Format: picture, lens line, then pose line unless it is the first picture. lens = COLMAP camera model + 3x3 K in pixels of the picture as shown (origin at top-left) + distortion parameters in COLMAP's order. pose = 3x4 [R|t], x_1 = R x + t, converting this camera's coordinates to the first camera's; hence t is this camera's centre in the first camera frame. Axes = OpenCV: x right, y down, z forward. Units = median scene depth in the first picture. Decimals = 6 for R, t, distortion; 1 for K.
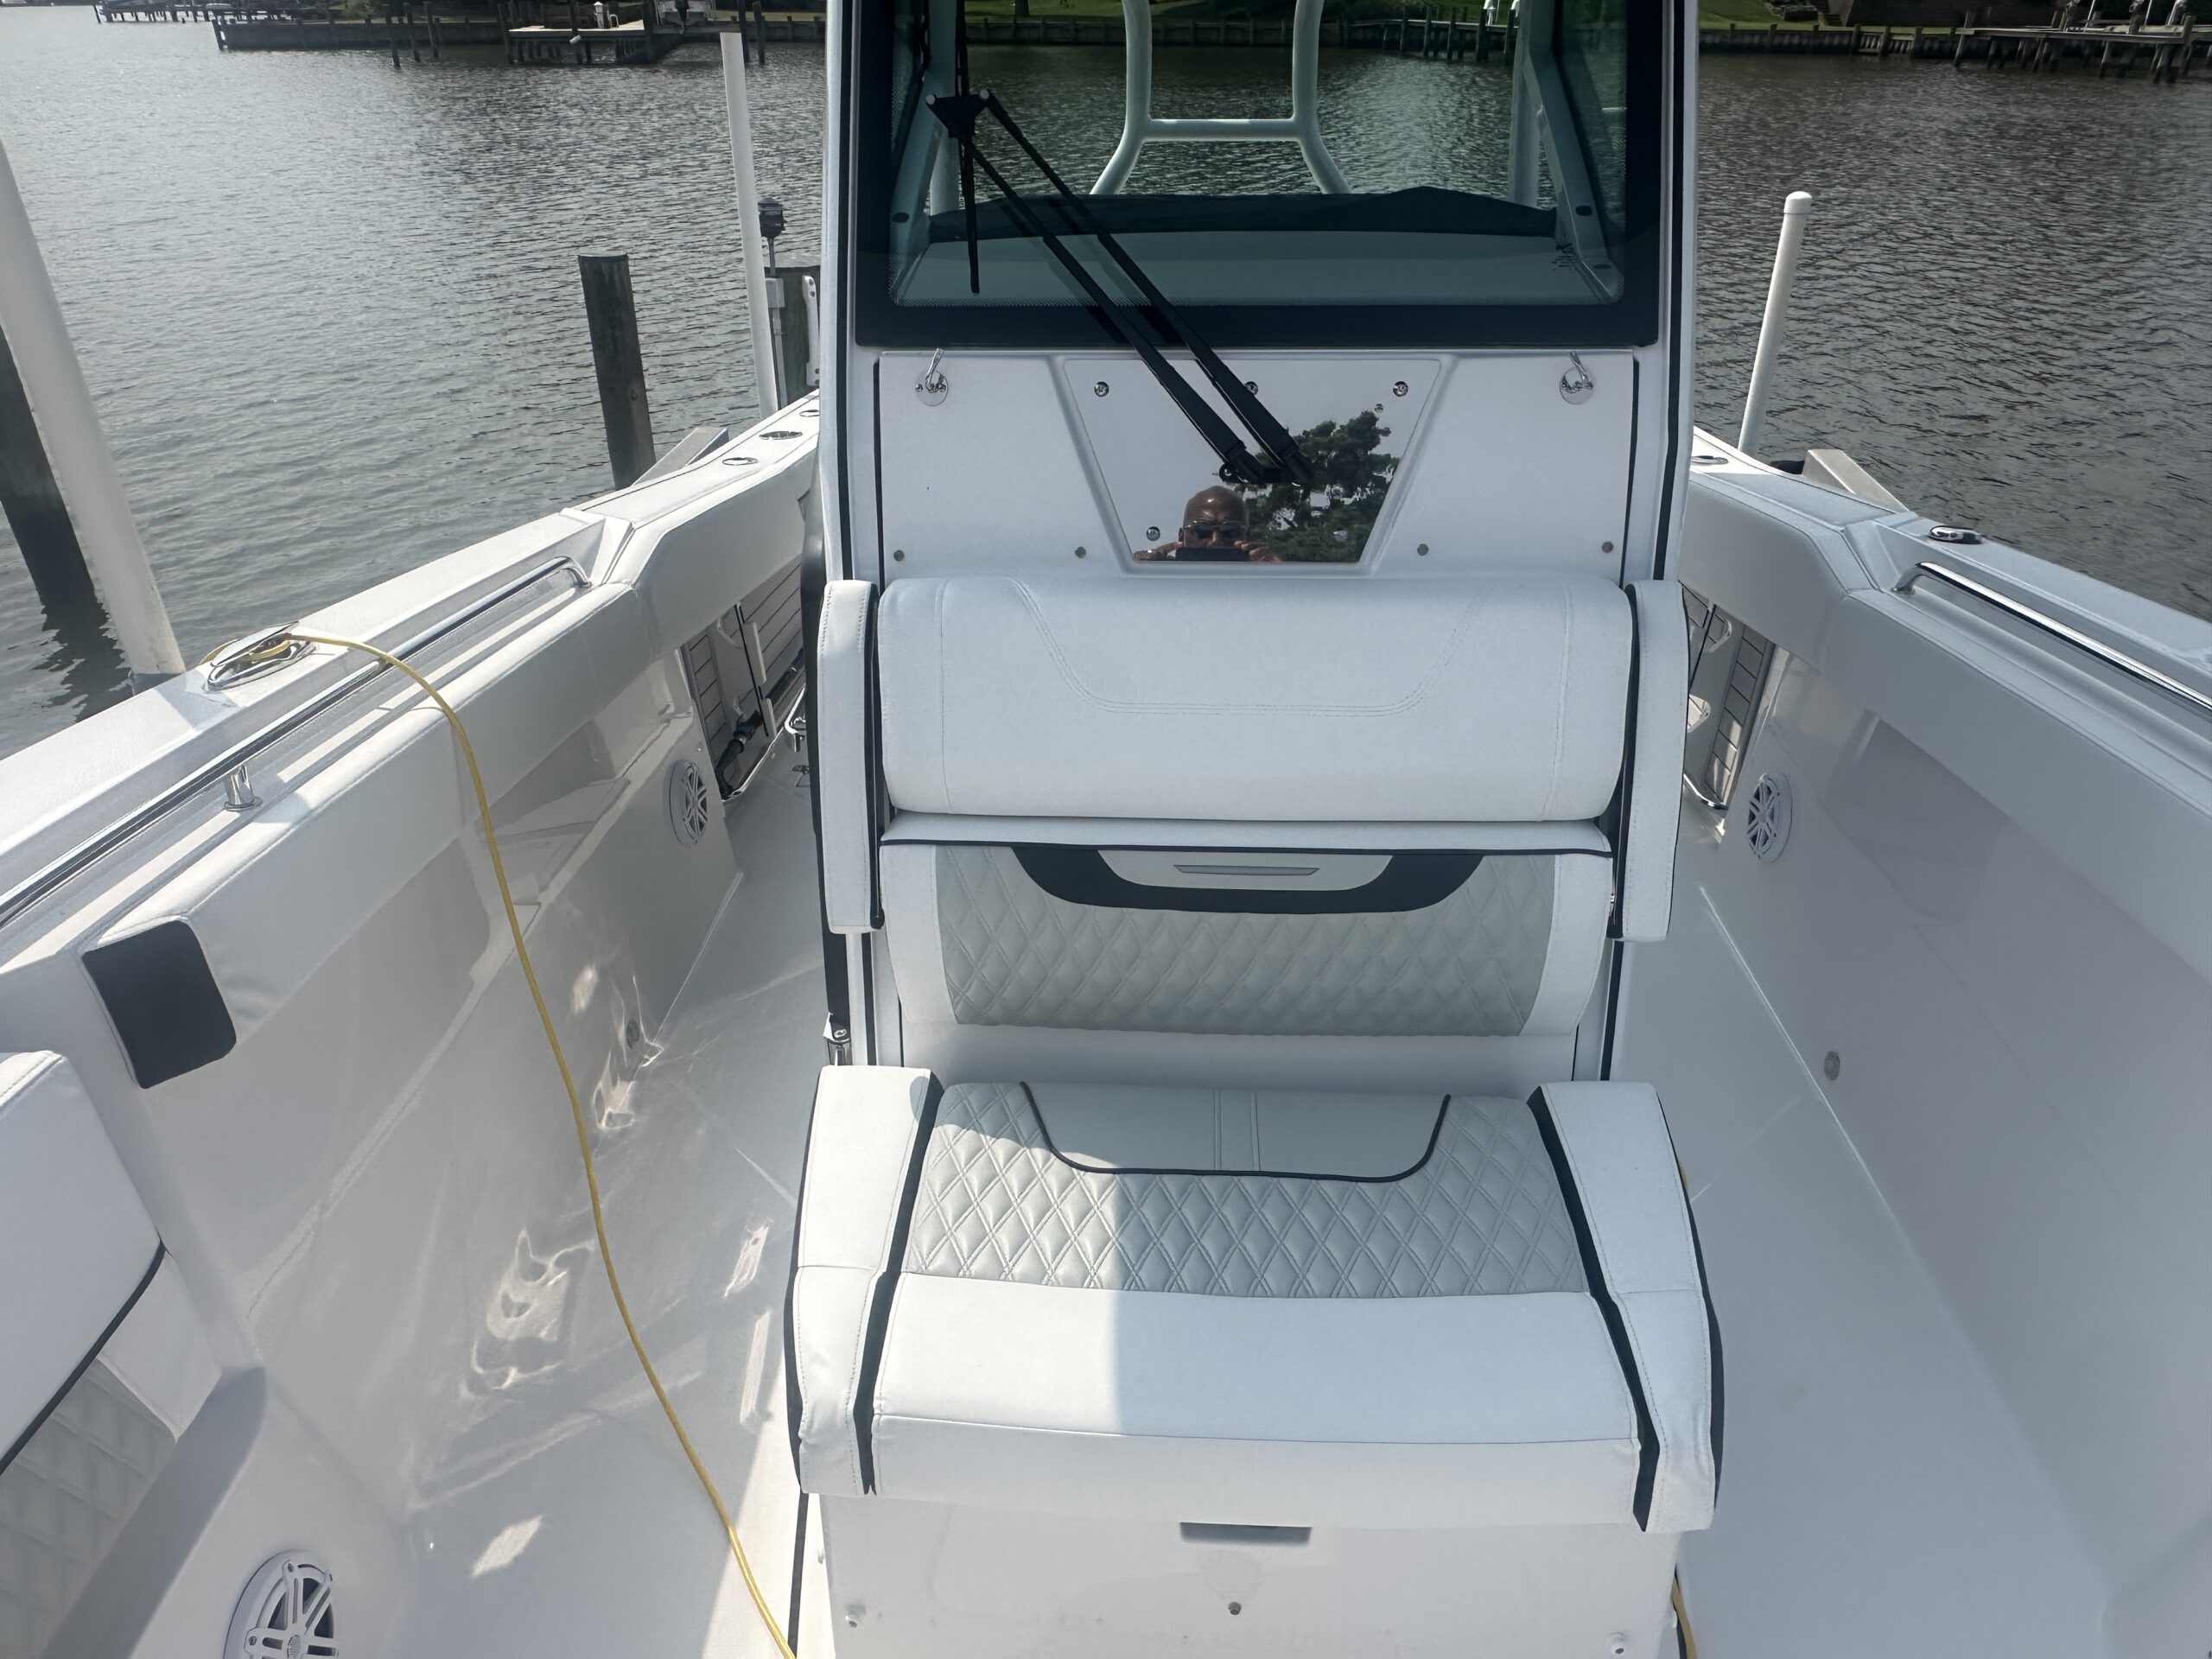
lens RADIAL K [[1478.5, 0, 1108.1], [0, 1478.5, 844.8], [0, 0, 1]] dist [-0.005235, 0.000677]
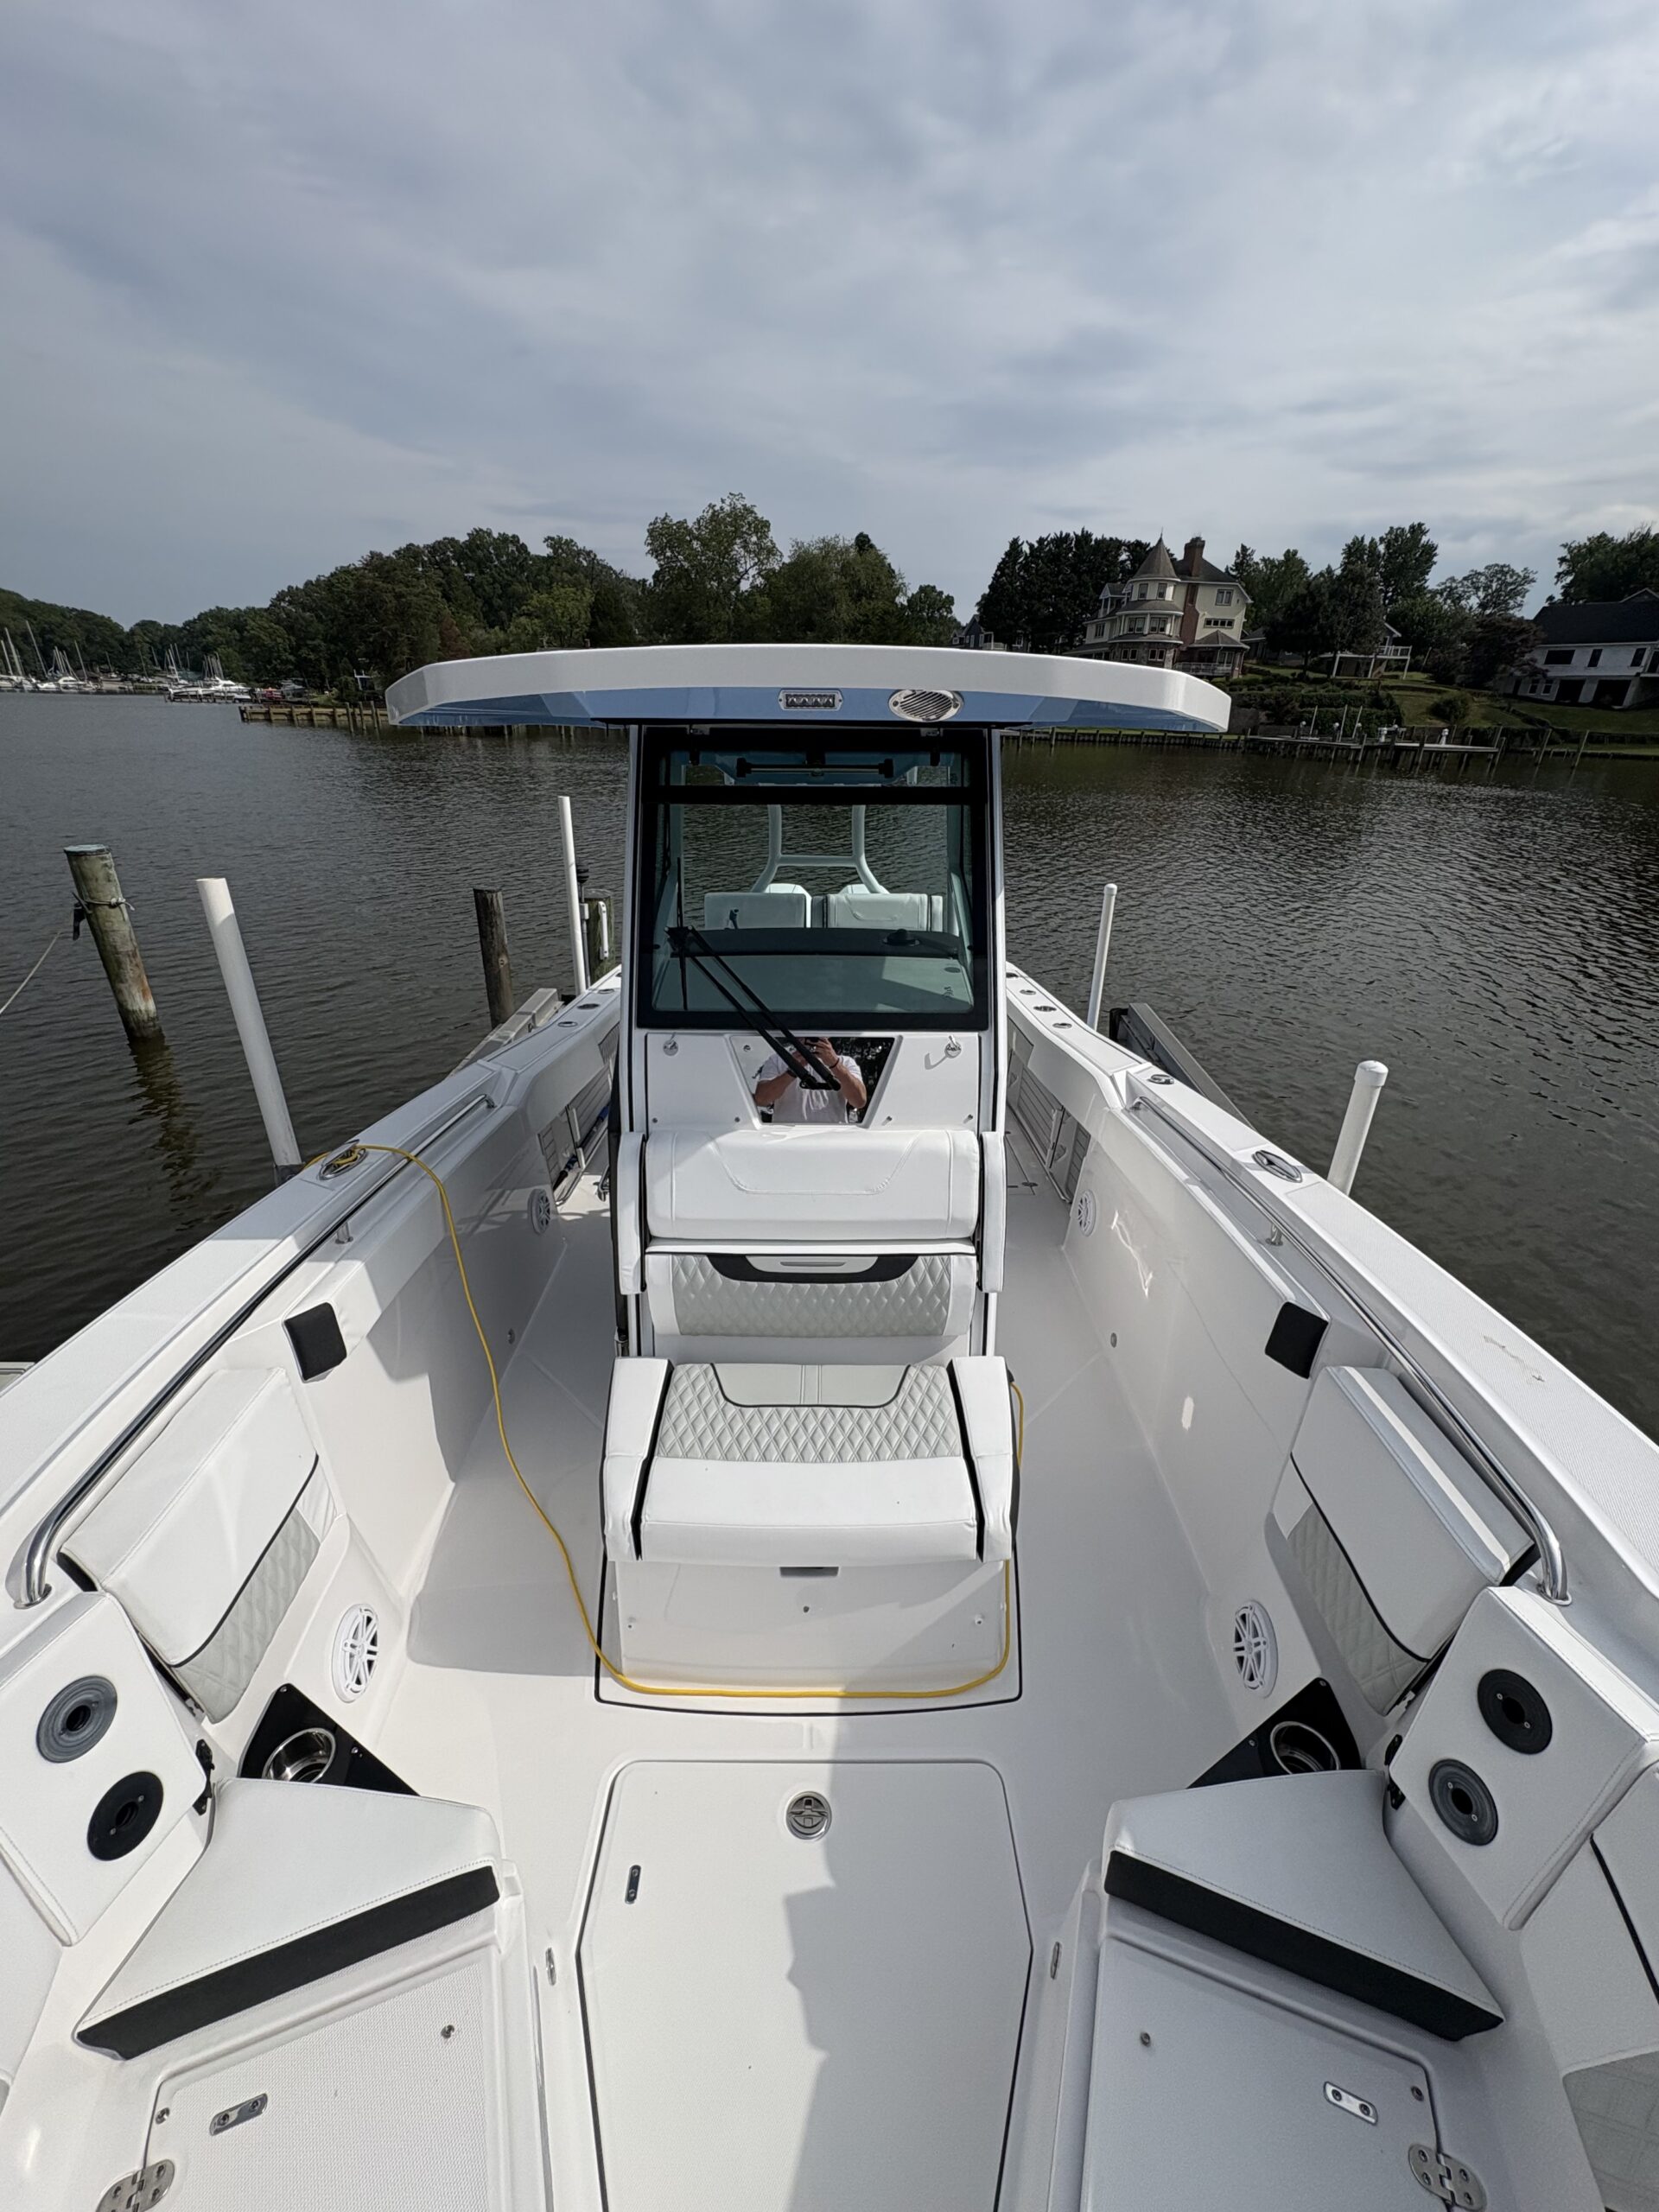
lens RADIAL K [[888.0, 0, 829.7], [0, 888.0, 1111.0], [0, 0, 1]] dist [0.003272, 0.000111]
pose [[0.998181, -0.006163, 0.059970, 0.039677], [0.011992, 0.995181, -0.097318, -0.080433], [-0.059081, 0.097861, 0.993445, -0.337892]]
